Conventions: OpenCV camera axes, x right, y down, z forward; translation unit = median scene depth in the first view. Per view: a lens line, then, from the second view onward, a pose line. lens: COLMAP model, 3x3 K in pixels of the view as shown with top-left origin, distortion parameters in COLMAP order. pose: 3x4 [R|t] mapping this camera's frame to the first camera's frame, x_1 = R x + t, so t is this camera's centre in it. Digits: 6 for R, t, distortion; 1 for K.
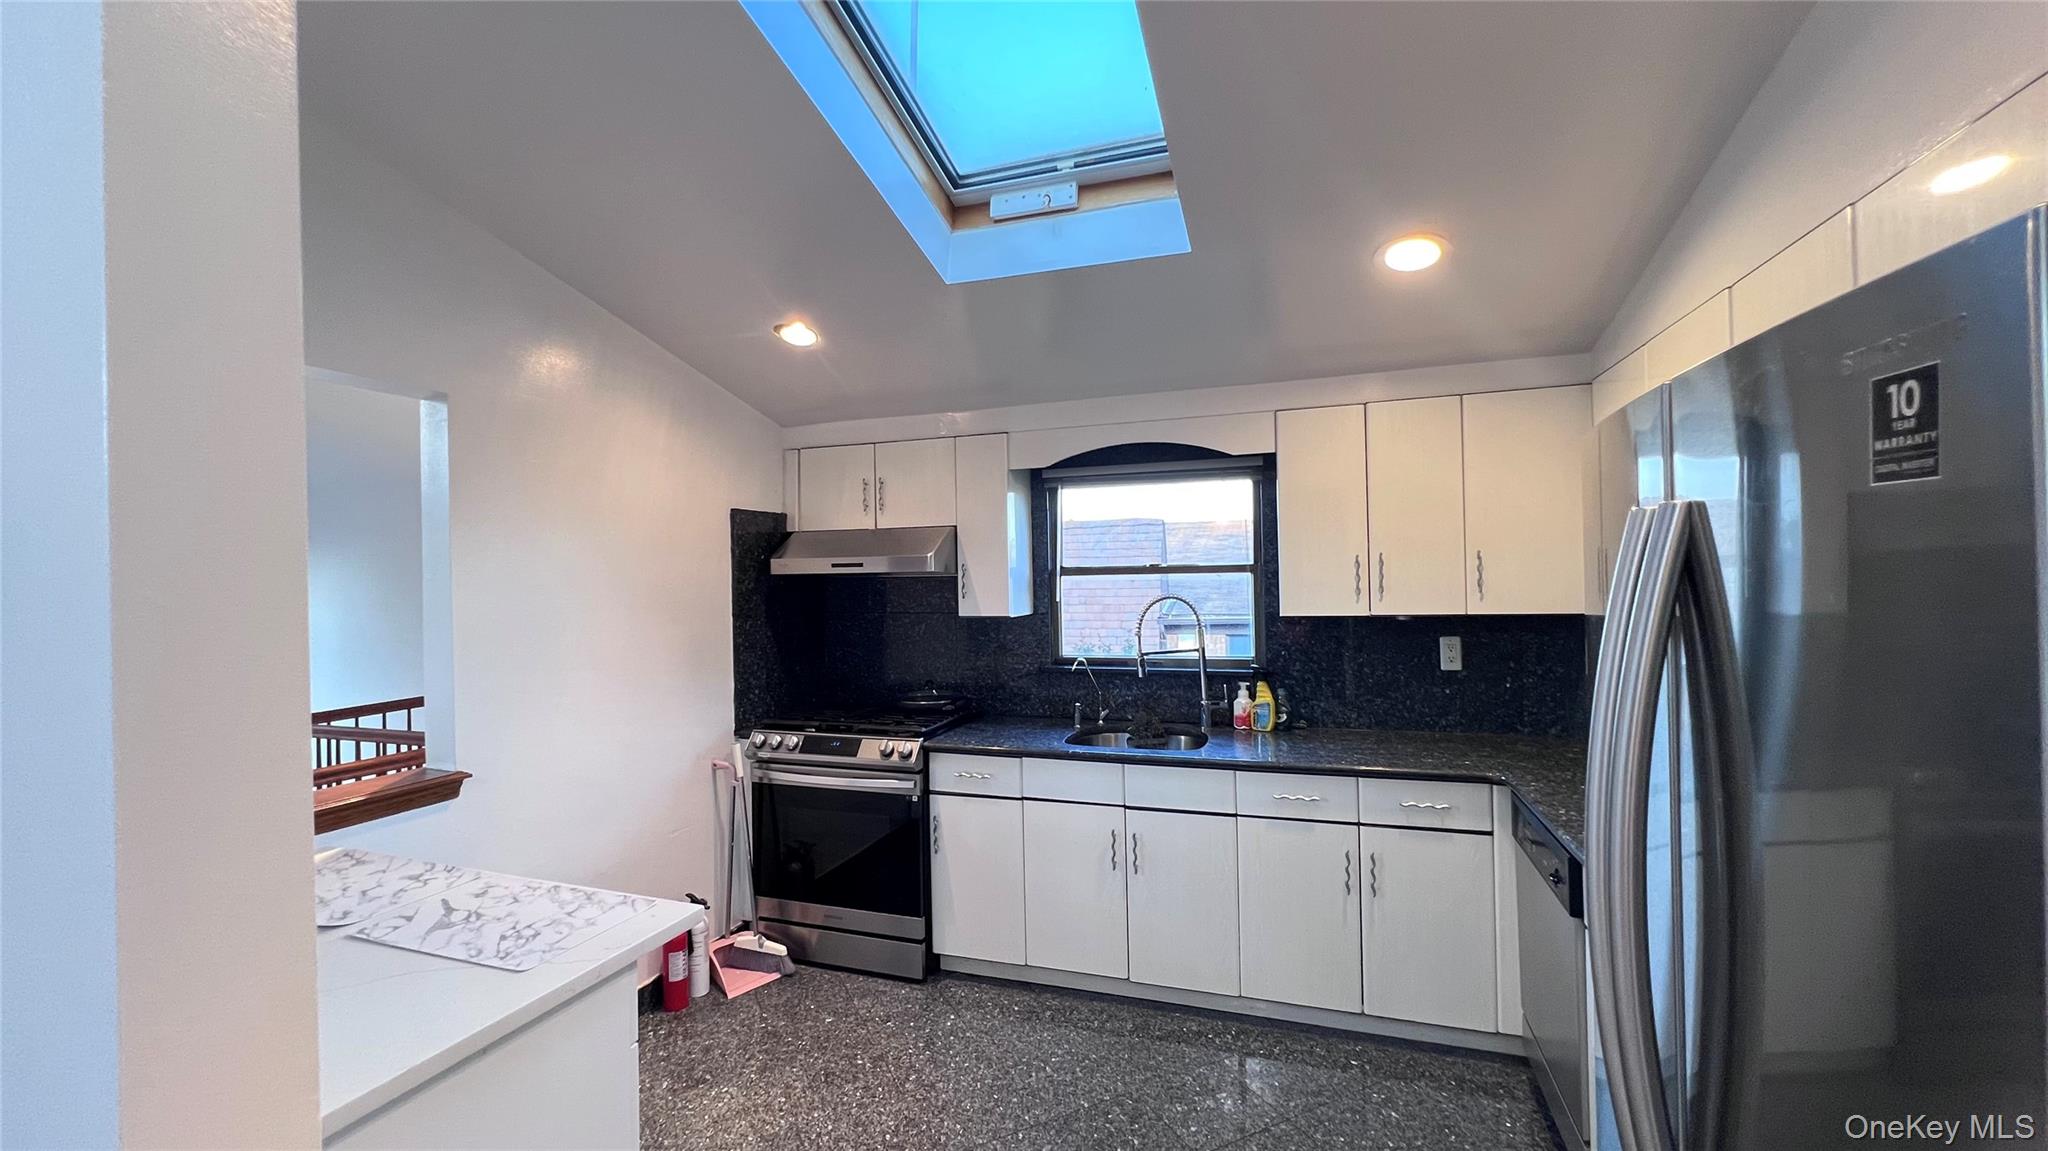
lens RADIAL K [[817.6, 0, 1024.0], [0, 817.6, 575.5], [0, 0, 1]] dist [-0.000855, -0.000121]
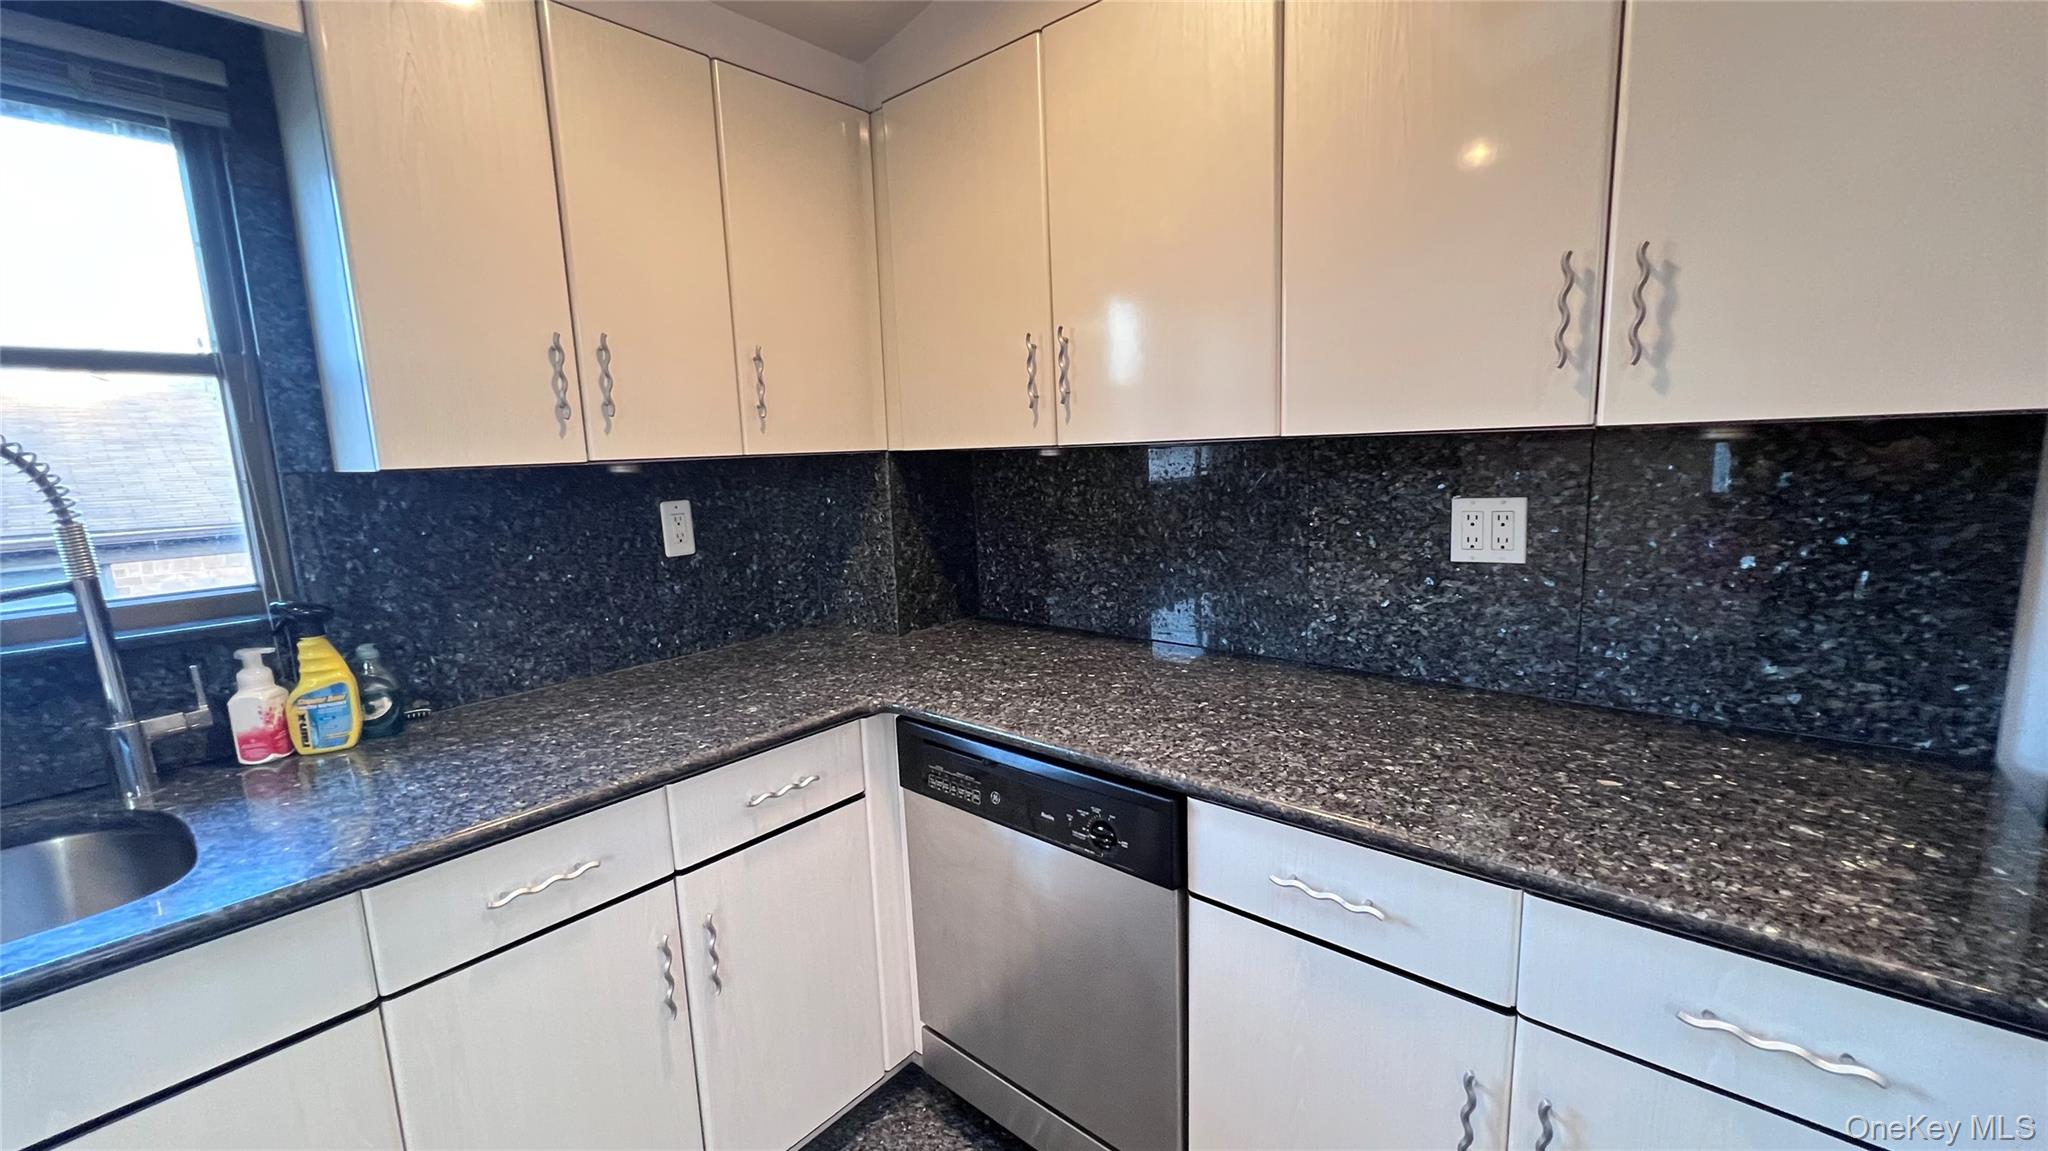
lens RADIAL K [[817.6, 0, 1024.0], [0, 817.6, 575.5], [0, 0, 1]] dist [-0.000855, -0.000121]
pose [[0.368391, -0.136903, 0.919535, 0.046119], [0.025627, 0.990217, 0.137159, 0.050842], [-0.929318, -0.026964, 0.368296, 0.511098]]
